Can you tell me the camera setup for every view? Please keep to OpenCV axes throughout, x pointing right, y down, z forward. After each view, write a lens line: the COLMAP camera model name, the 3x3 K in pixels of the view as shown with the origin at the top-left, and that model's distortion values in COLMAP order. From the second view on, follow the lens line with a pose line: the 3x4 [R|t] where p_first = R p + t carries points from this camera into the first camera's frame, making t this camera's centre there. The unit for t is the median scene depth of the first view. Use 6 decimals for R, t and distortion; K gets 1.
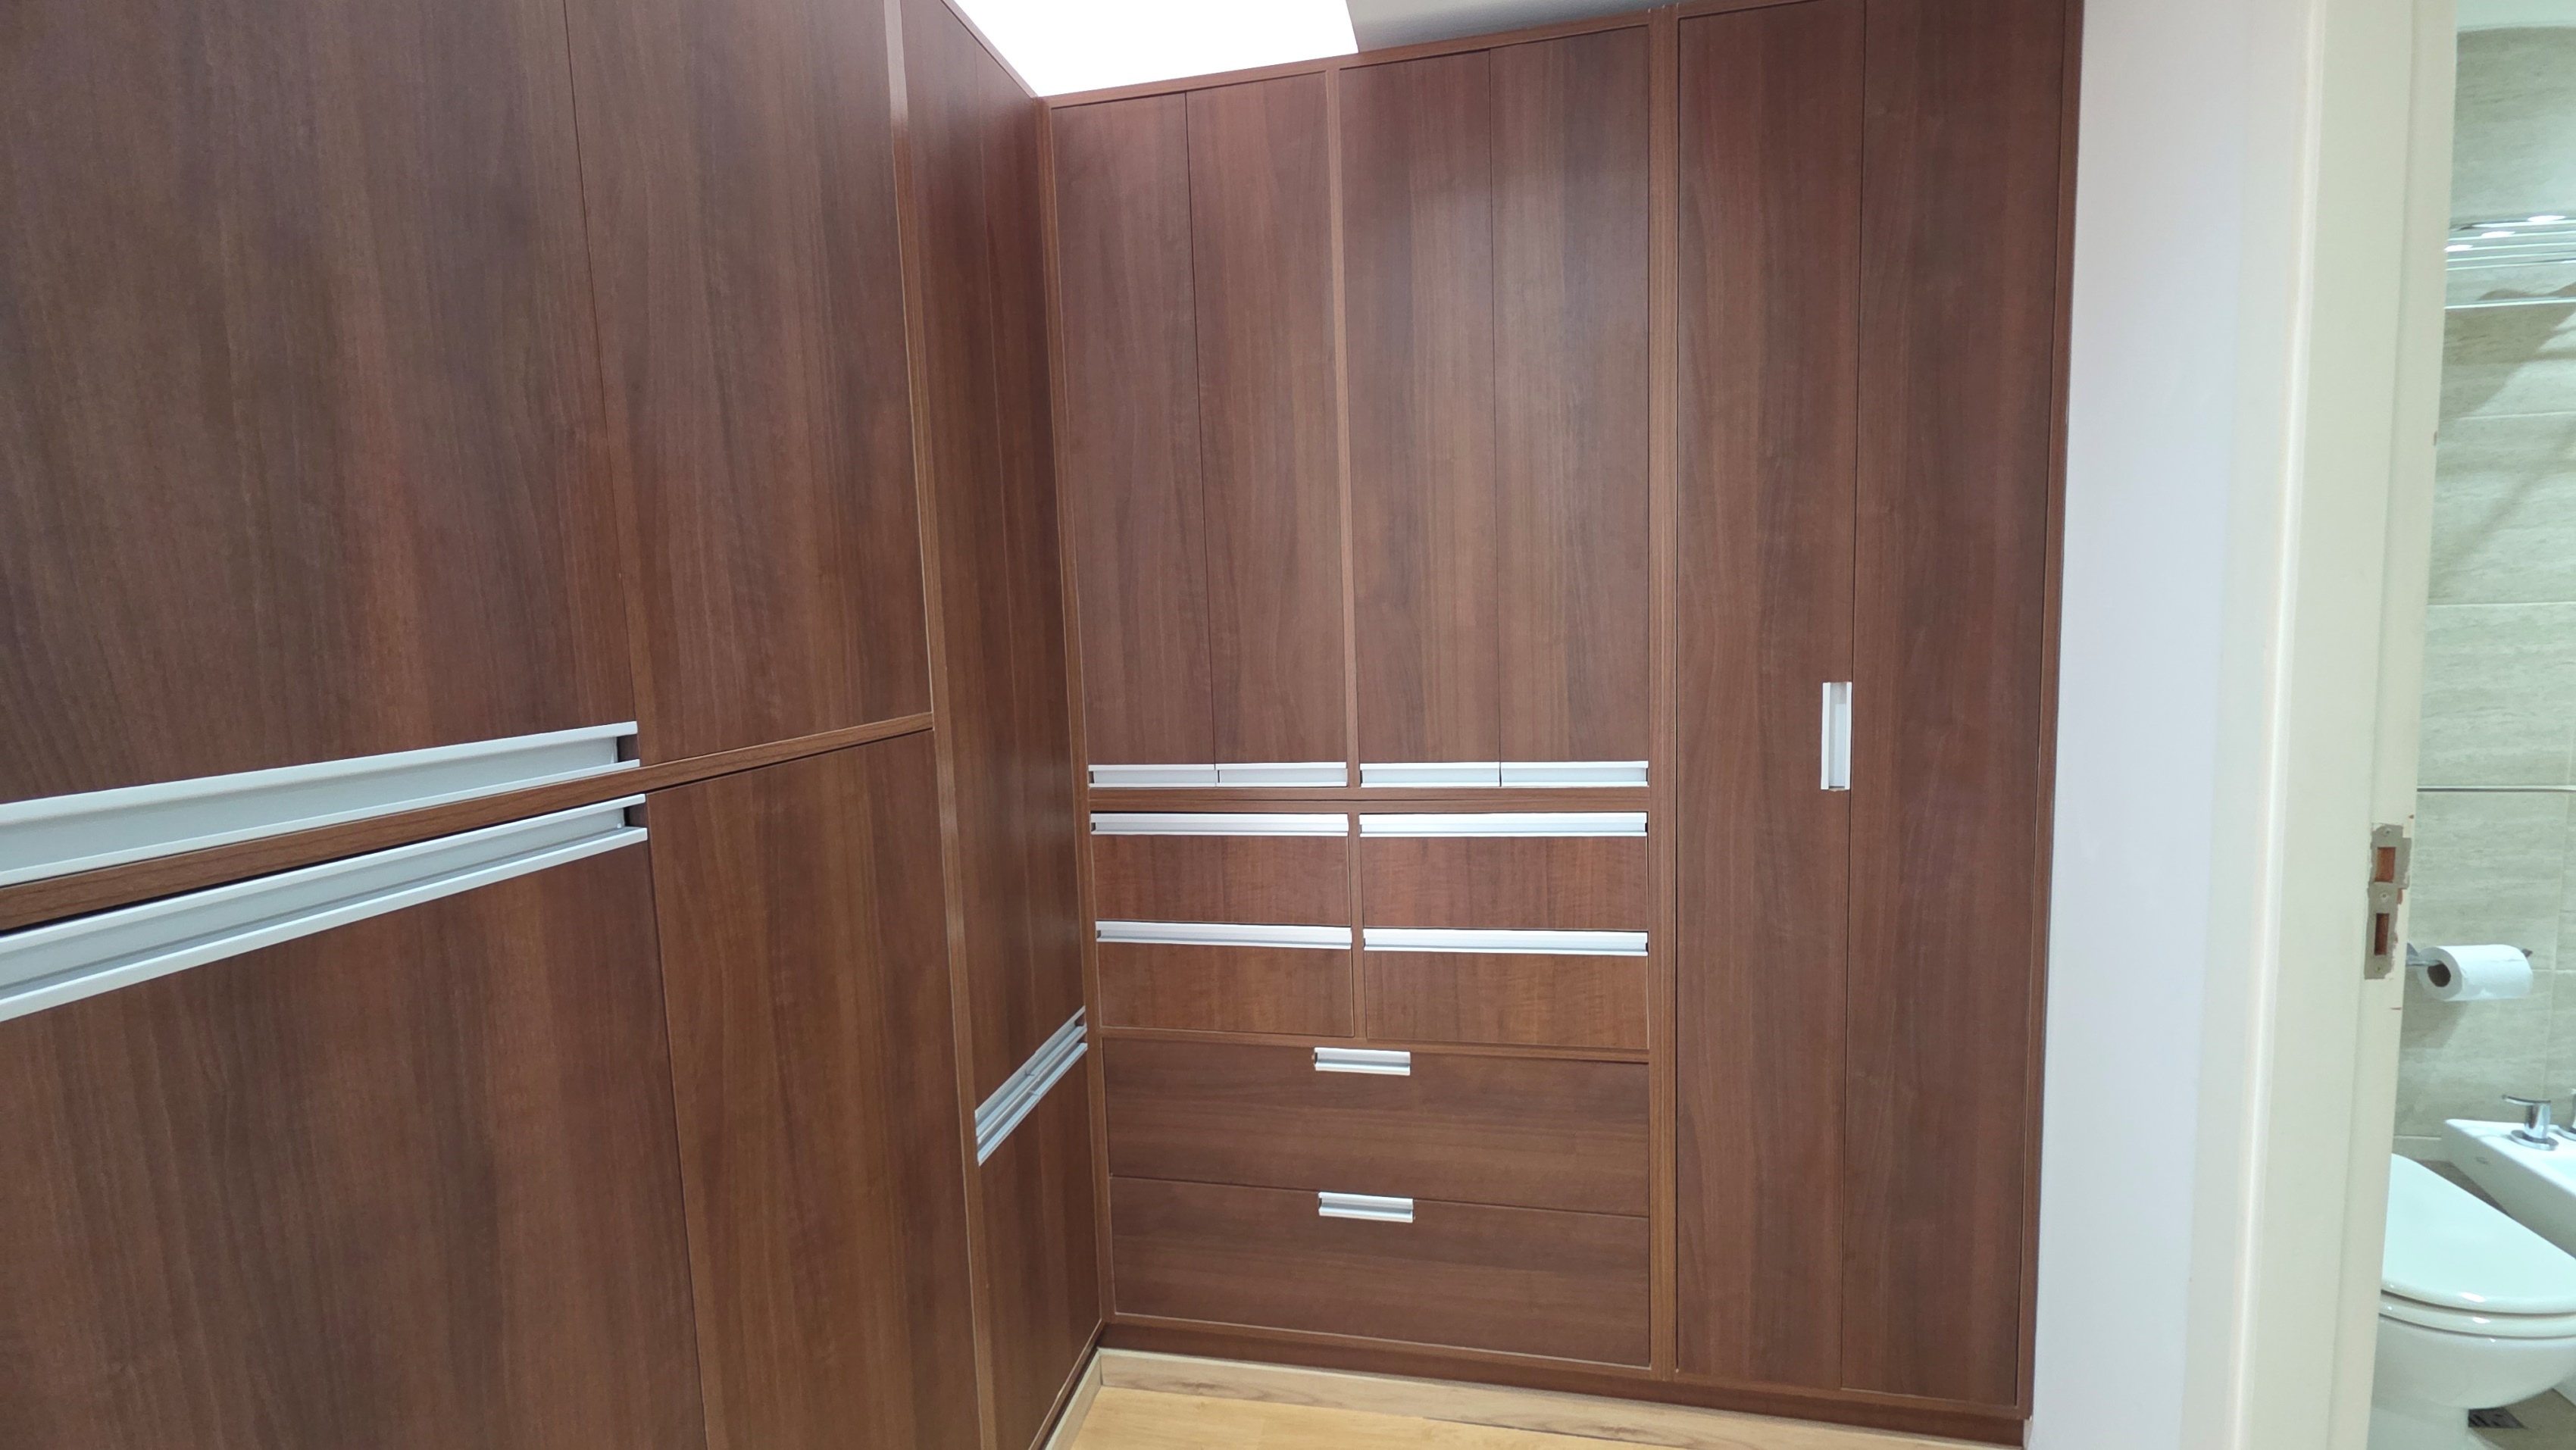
lens RADIAL K [[1016.7, 0, 1289.8], [0, 1016.7, 712.5], [0, 0, 1]] dist [0.013435, -0.007430]
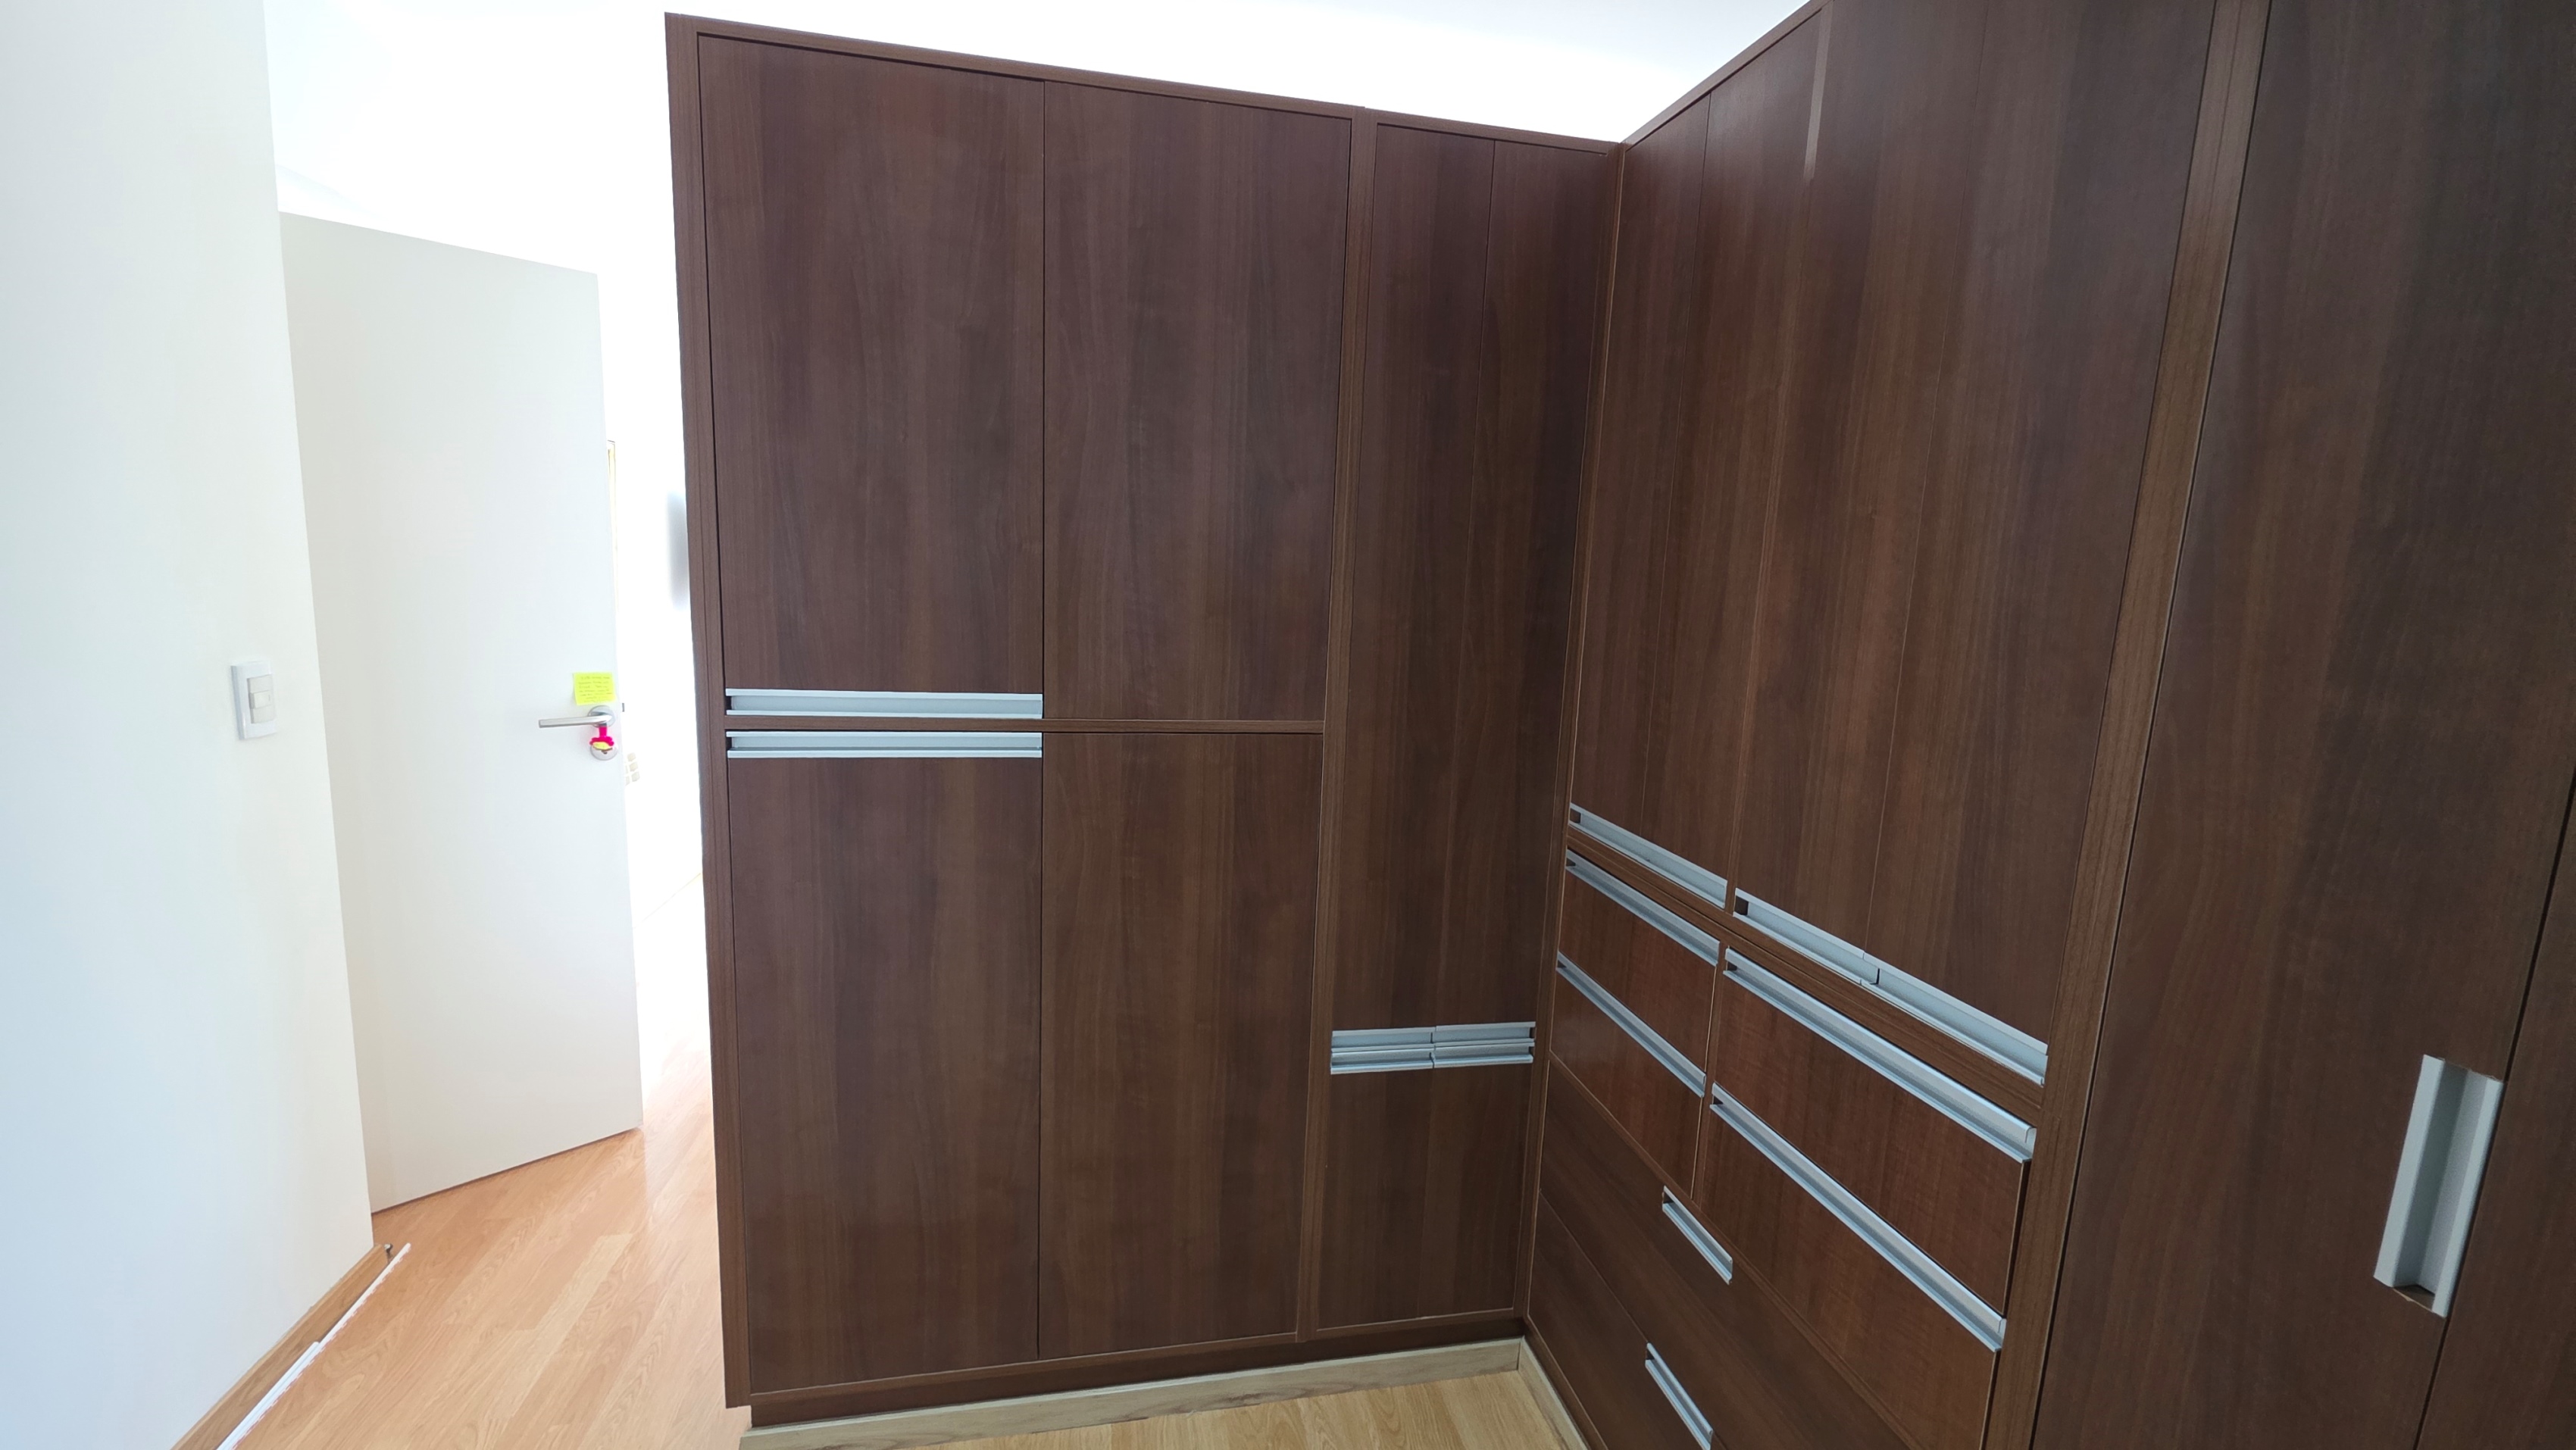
lens RADIAL K [[1016.7, 0, 1289.8], [0, 1016.7, 712.5], [0, 0, 1]] dist [0.013435, -0.007430]
pose [[0.386445, 0.185299, -0.903507, 0.729092], [-0.144400, 0.979685, 0.139161, -0.168317], [0.910939, 0.076688, 0.405352, 0.386016]]
